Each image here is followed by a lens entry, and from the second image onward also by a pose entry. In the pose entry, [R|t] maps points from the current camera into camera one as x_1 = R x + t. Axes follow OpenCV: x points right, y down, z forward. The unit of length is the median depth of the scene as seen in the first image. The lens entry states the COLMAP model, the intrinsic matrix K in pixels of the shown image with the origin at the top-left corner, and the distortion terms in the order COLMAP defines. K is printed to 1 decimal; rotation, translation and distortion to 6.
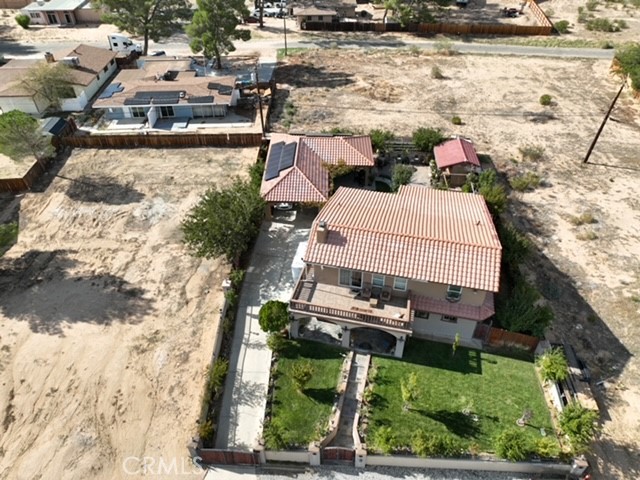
lens RADIAL K [[455.3, 0, 320.0], [0, 455.3, 240.0], [0, 0, 1]] dist [-0.003689, 0.026958]
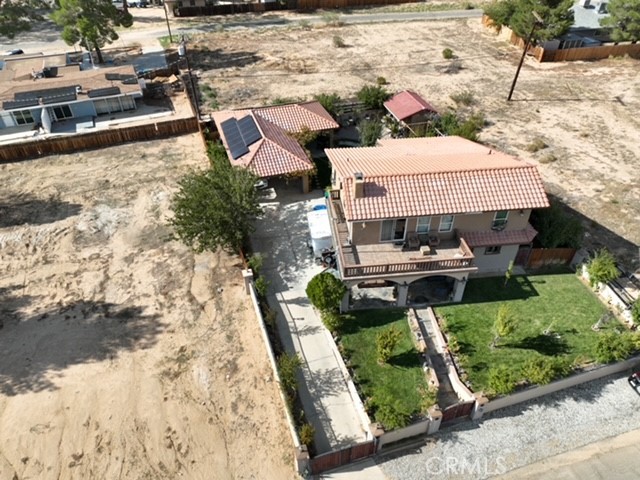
lens RADIAL K [[455.3, 0, 320.0], [0, 455.3, 240.0], [0, 0, 1]] dist [-0.003689, 0.026958]
pose [[0.940663, -0.212835, 0.264300, -0.231002], [0.213465, 0.976586, 0.026686, 0.033458], [-0.263791, 0.031317, 0.964071, 0.114511]]
